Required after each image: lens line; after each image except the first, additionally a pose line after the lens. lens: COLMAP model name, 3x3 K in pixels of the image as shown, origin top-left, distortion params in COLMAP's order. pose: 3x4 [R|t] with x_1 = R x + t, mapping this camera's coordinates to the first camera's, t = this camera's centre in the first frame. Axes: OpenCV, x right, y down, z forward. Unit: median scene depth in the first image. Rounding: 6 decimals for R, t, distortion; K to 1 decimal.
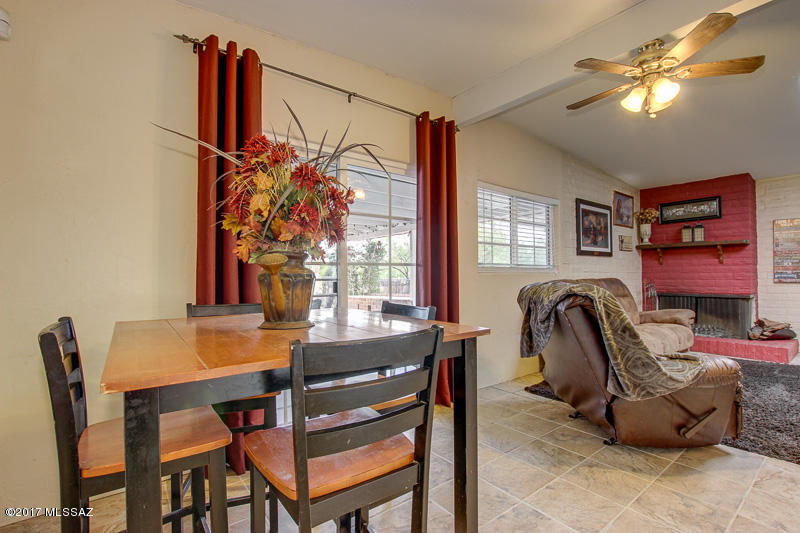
lens RADIAL K [[371.3, 0, 392.2], [0, 371.3, 272.0], [0, 0, 1]] dist [-0.036588, 0.006060]
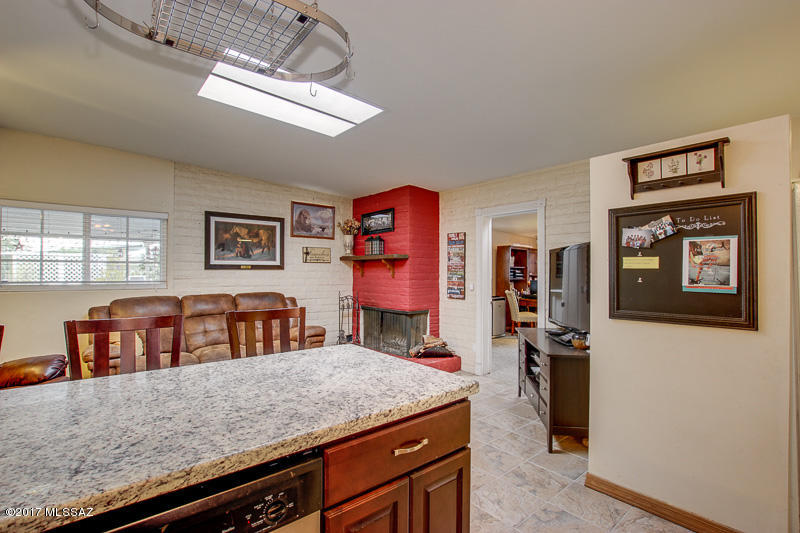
lens RADIAL K [[371.3, 0, 397.9], [0, 371.3, 273.5], [0, 0, 1]] dist [-0.036588, 0.006060]
pose [[0.998719, 0.009806, 0.049637, 0.868379], [-0.010604, 0.999818, 0.015847, -0.050650], [-0.049473, -0.016353, 0.998642, 0.001482]]
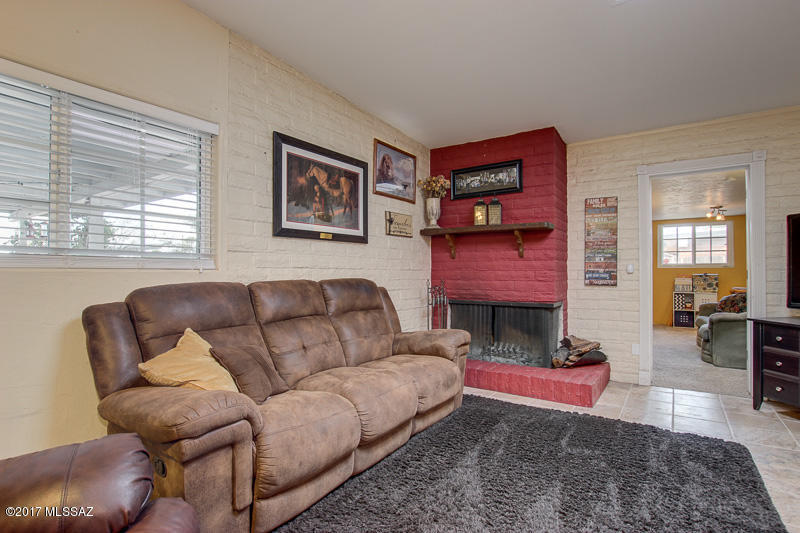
lens RADIAL K [[407.5, 0, 399.4], [0, 407.5, 269.5], [0, 0, 1]] dist [-0.024365, -0.000175]
pose [[0.948683, 0.007957, 0.316129, 0.441436], [-0.009313, 0.999953, 0.002777, -0.000531], [-0.316092, -0.005579, 0.948712, 0.334553]]
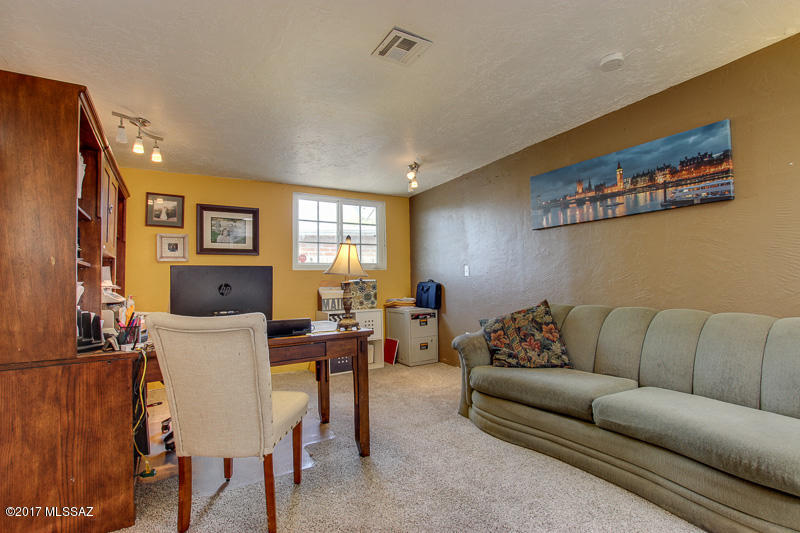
lens RADIAL K [[371.3, 0, 405.7], [0, 371.3, 267.6], [0, 0, 1]] dist [-0.036588, 0.006060]
pose [[0.089654, 0.031743, 0.995467, 1.160049], [-0.001546, 0.999495, -0.031732, 0.009261], [-0.995972, 0.001306, 0.089658, 1.241795]]
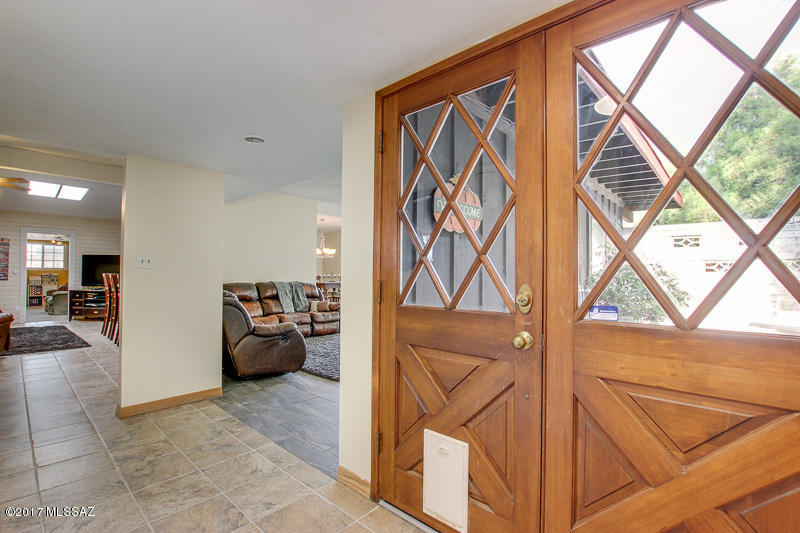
lens RADIAL K [[371.3, 0, 394.9], [0, 371.3, 267.5], [0, 0, 1]] dist [-0.036588, 0.006060]
pose [[-0.168892, 0.022338, 0.985381, -0.675363], [-0.018016, 0.999506, -0.025746, -0.012248], [-0.985470, -0.022101, -0.168406, -0.407380]]
